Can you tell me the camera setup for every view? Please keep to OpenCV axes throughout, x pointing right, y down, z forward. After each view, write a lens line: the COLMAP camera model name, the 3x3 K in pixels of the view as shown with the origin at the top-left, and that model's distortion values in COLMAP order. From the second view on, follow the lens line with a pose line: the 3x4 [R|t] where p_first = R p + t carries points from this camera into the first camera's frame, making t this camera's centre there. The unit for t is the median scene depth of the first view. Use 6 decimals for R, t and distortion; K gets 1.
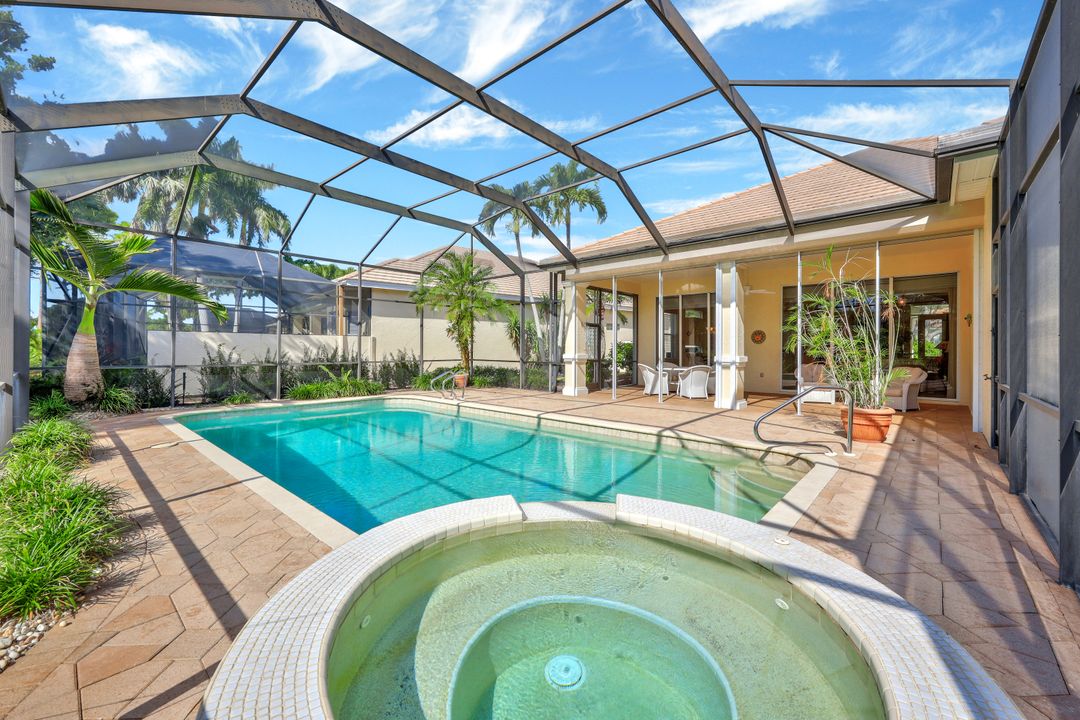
lens RADIAL K [[444.6, 0, 537.3], [0, 444.6, 355.6], [0, 0, 1]] dist [0.006038, -0.001548]
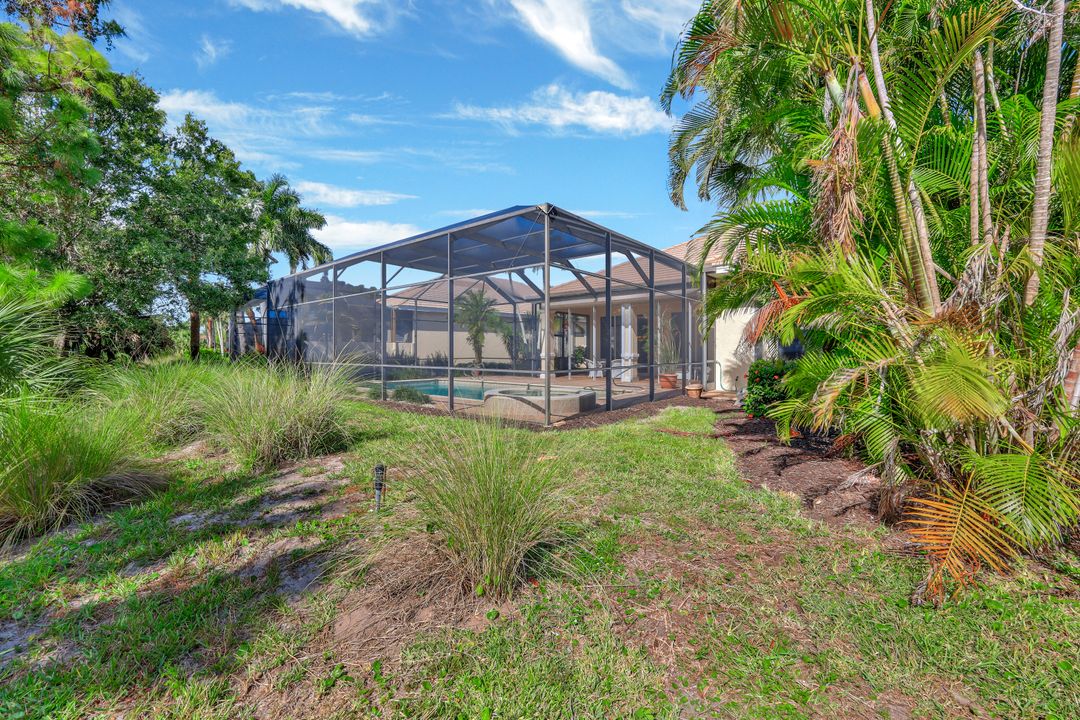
lens RADIAL K [[444.6, 0, 536.4], [0, 444.6, 359.2], [0, 0, 1]] dist [0.006038, -0.001548]
pose [[0.999447, -0.001500, 0.033213, -0.008926], [0.001474, 0.999999, 0.000806, 0.013950], [-0.033214, -0.000756, 0.999448, -0.597472]]
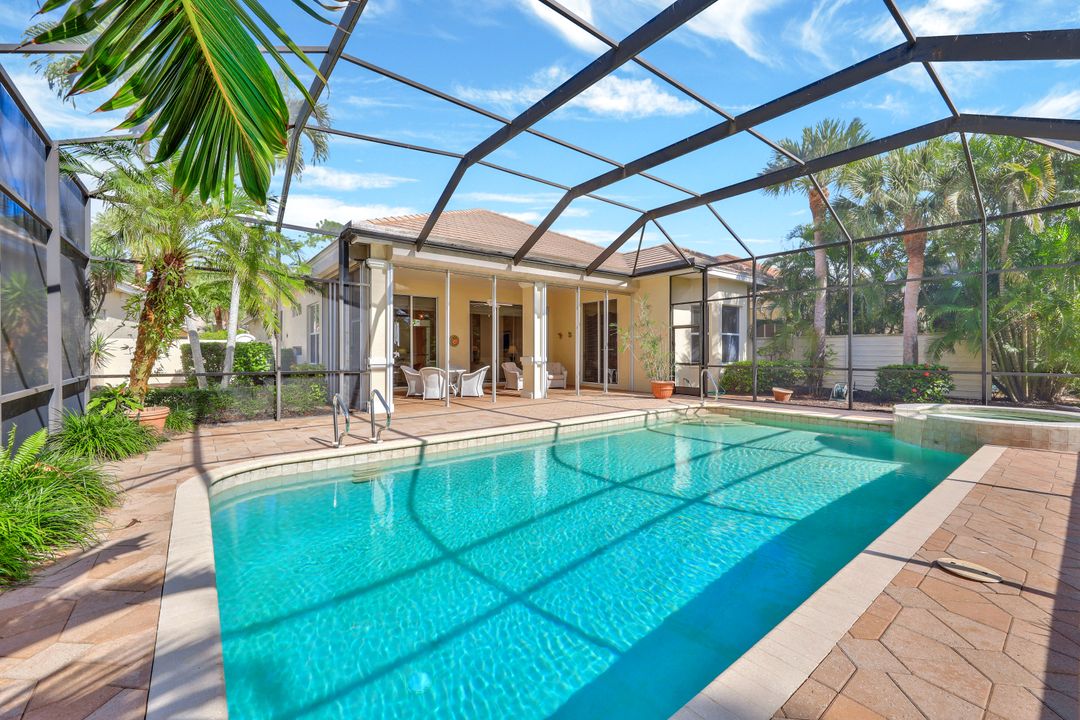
lens RADIAL K [[444.6, 0, 532.3], [0, 444.6, 353.8], [0, 0, 1]] dist [0.006038, -0.001548]
pose [[0.191640, -0.007649, 0.981435, -0.570073], [0.001865, 0.999971, 0.007429, -0.013854], [-0.981463, 0.000407, 0.191649, 0.557831]]
